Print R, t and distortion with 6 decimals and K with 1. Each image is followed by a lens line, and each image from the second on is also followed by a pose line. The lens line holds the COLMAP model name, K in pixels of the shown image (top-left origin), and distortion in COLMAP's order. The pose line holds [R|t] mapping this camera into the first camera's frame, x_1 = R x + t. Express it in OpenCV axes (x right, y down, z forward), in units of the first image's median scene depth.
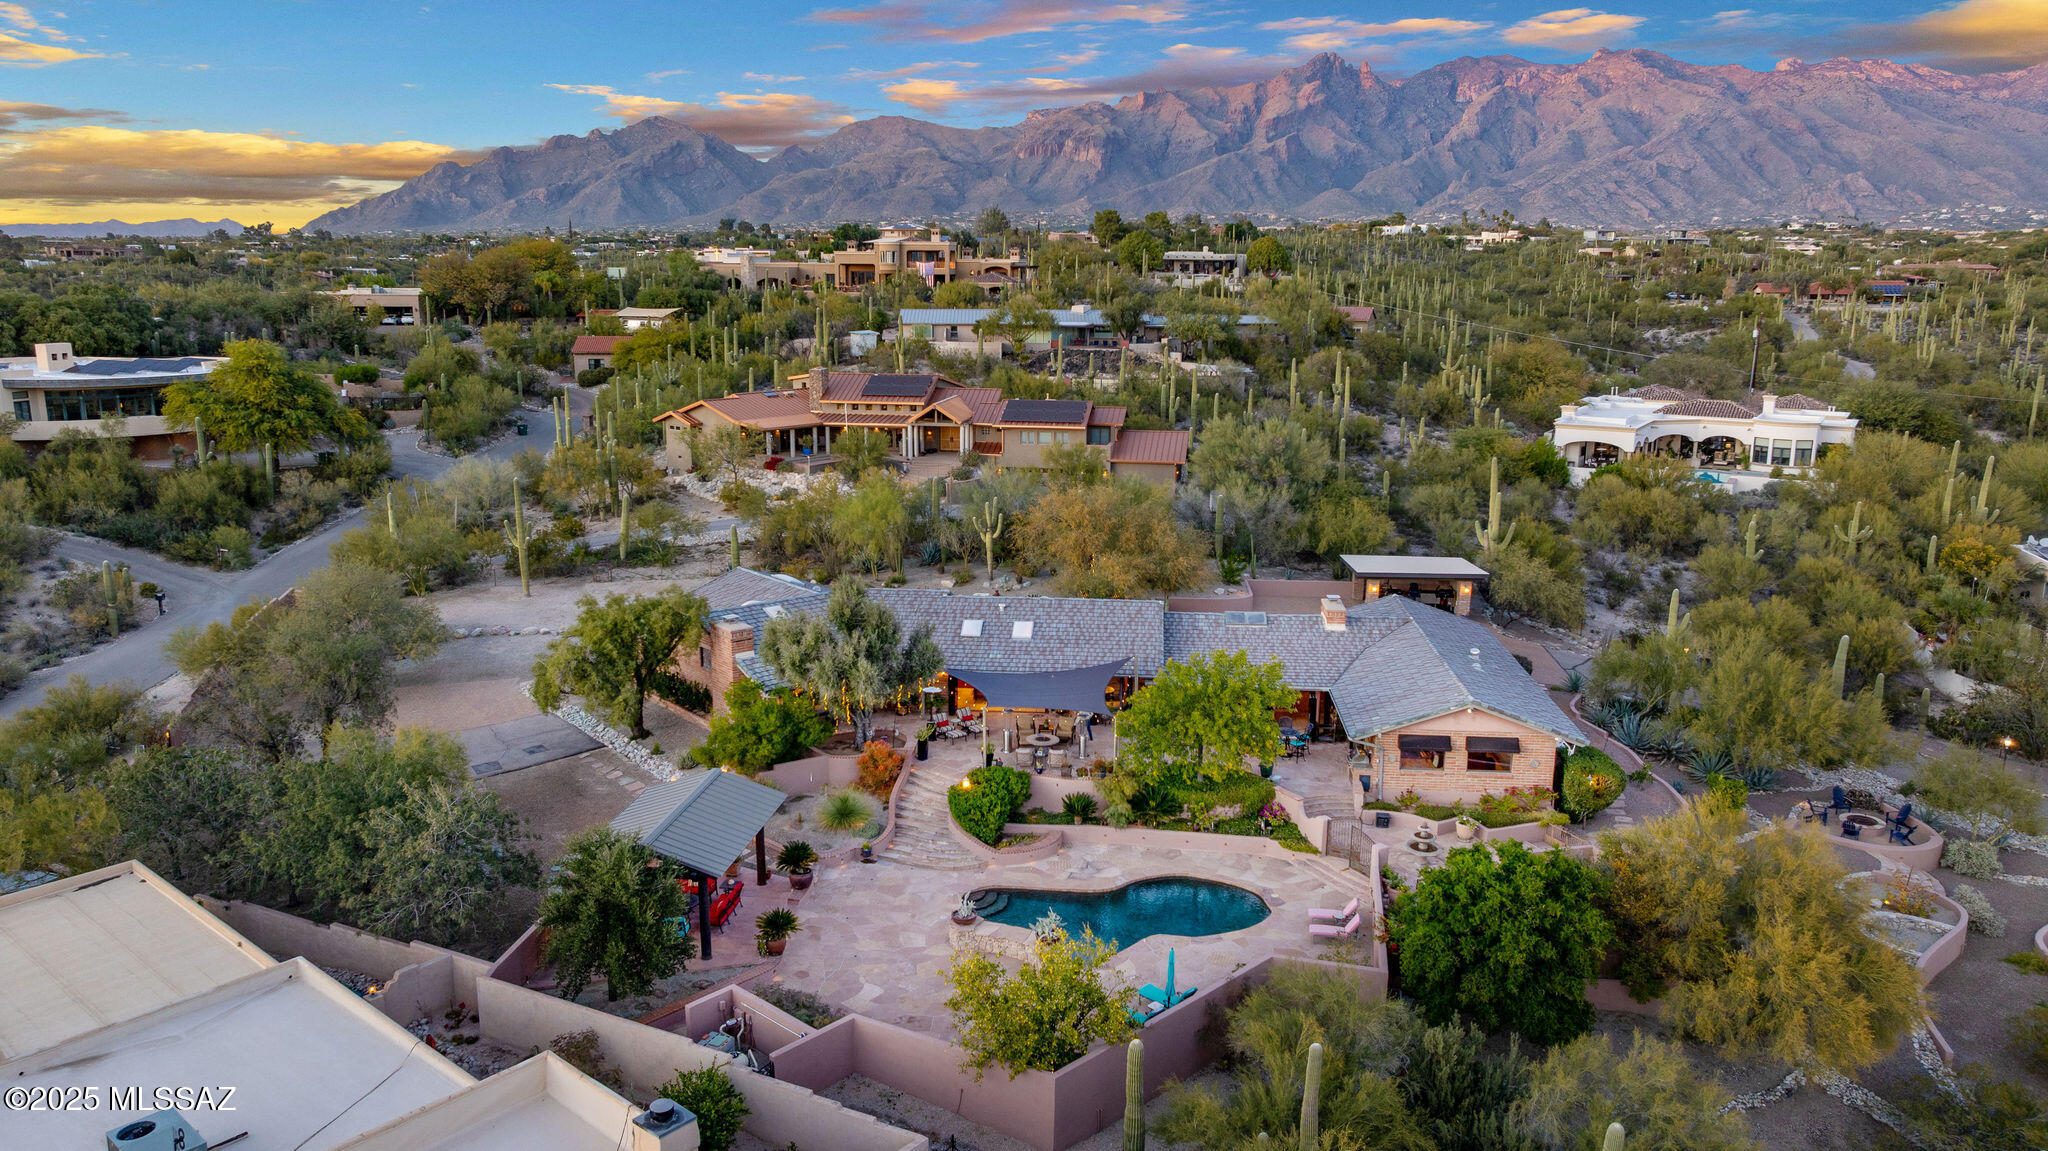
lens RADIAL K [[1429.0, 0, 1024.0], [0, 1429.0, 575.5], [0, 0, 1]] dist [-0.022802, -0.000480]
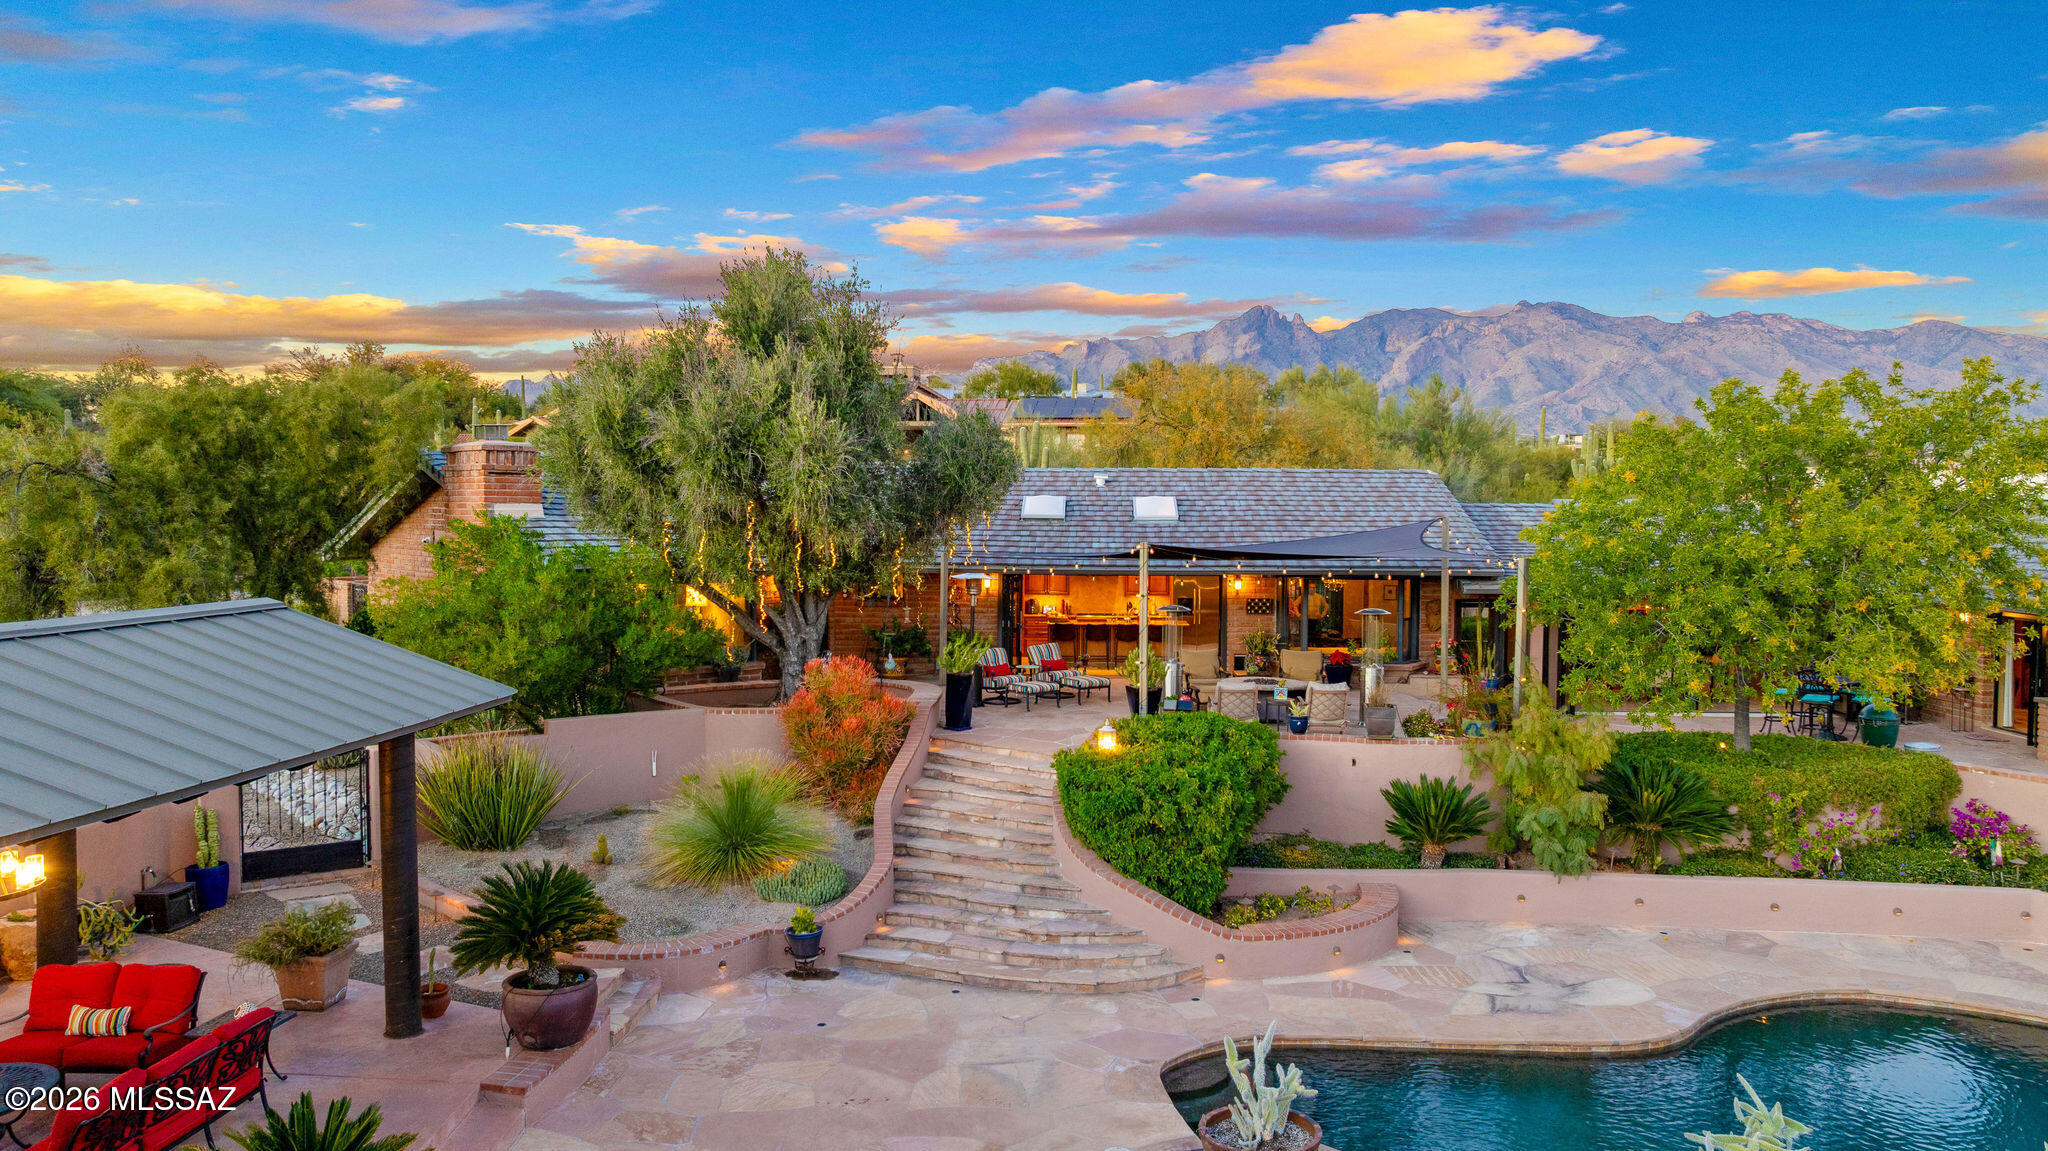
lens RADIAL K [[1429.6, 0, 1024.0], [0, 1429.6, 575.5], [0, 0, 1]] dist [-0.026541, 0.000963]
pose [[0.999305, -0.001464, 0.037255, -0.071927], [0.007674, 0.985907, -0.167117, 0.161972], [-0.036485, 0.167287, 0.985233, 0.660004]]
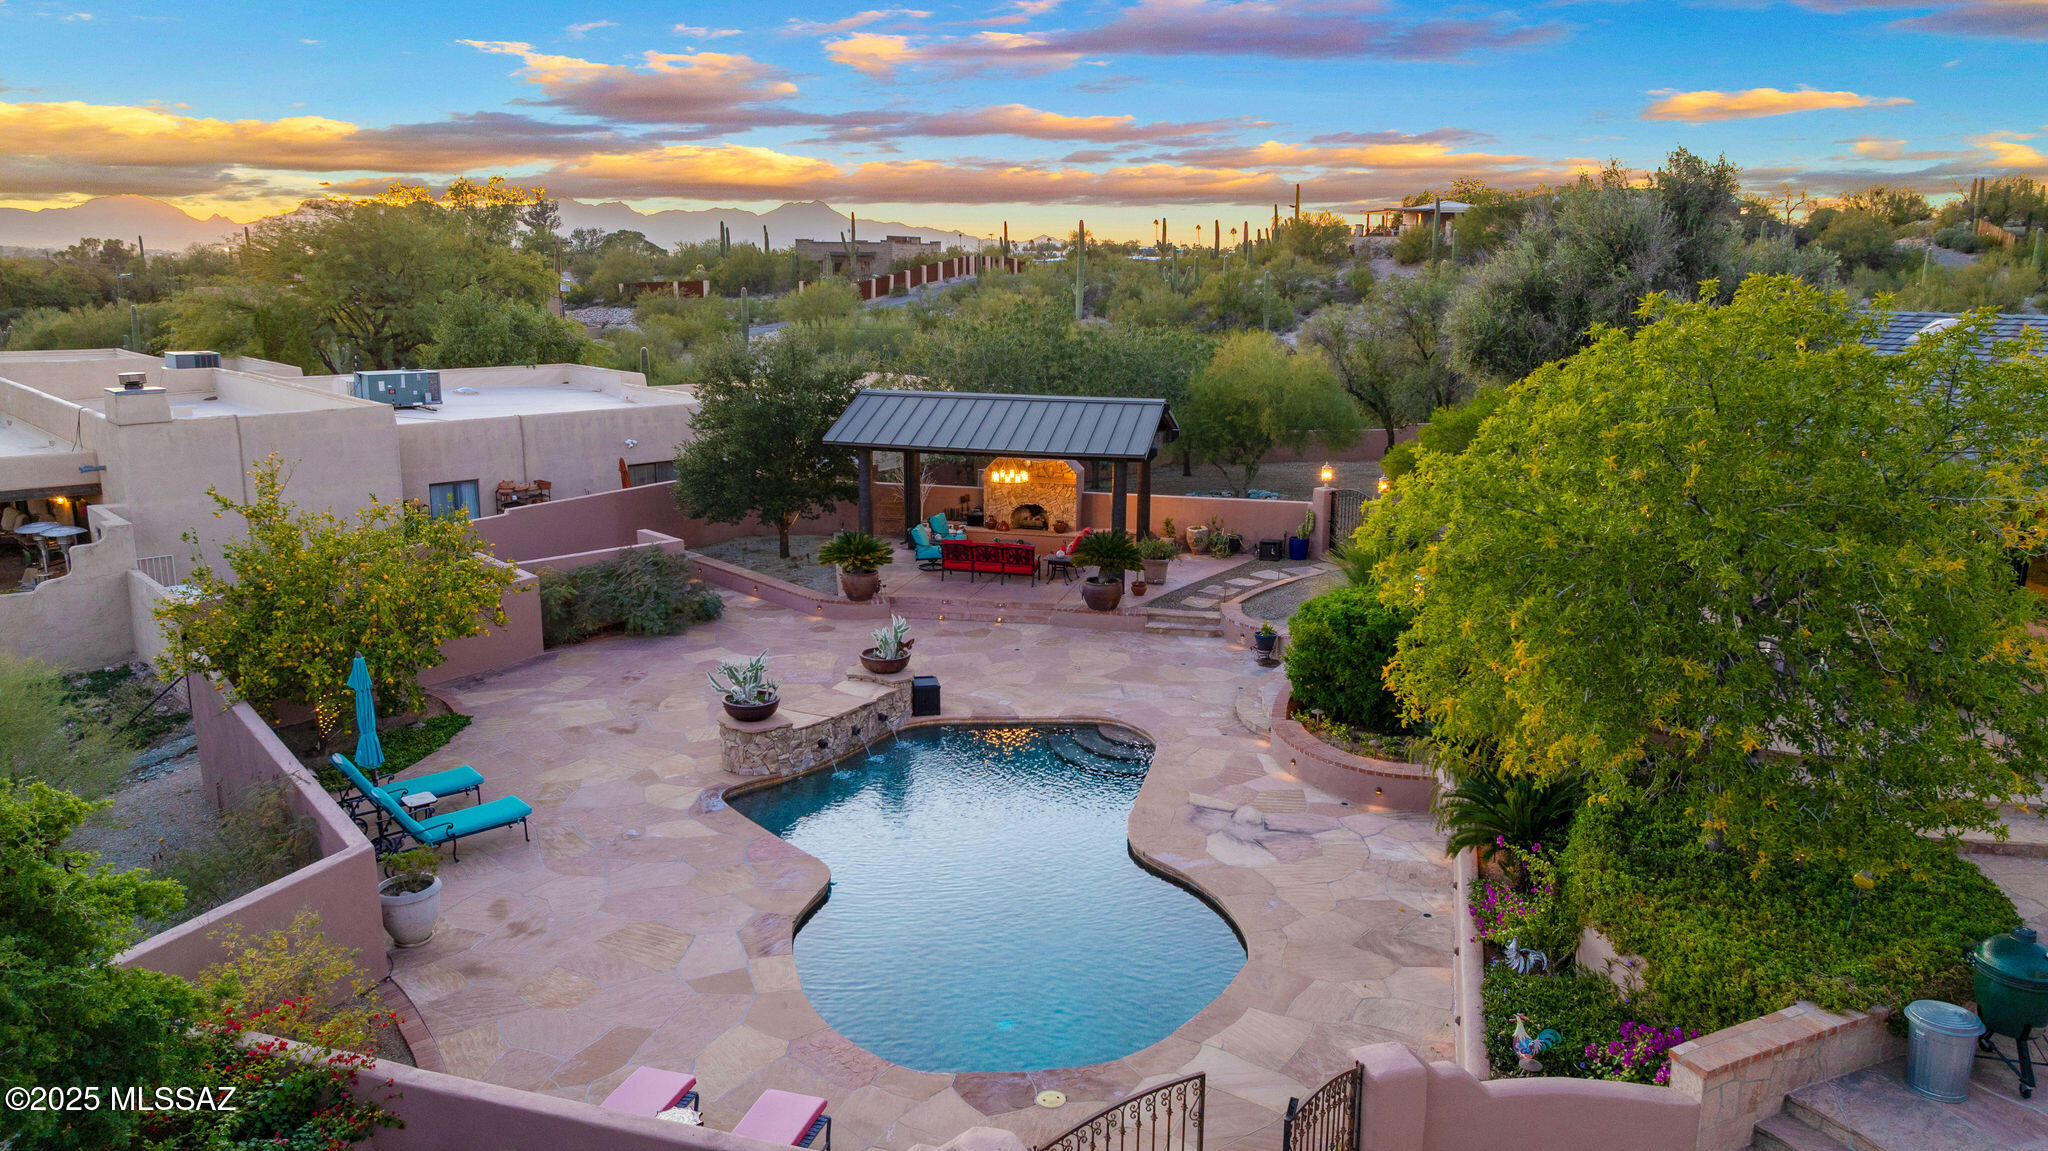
lens RADIAL K [[1429.6, 0, 1024.0], [0, 1429.6, 575.5], [0, 0, 1]] dist [-0.026541, 0.000963]
pose [[-0.096445, 0.231580, -0.968023, 0.377678], [-0.203621, 0.947398, 0.246932, 0.060525], [0.974288, 0.220925, -0.044217, 0.899645]]
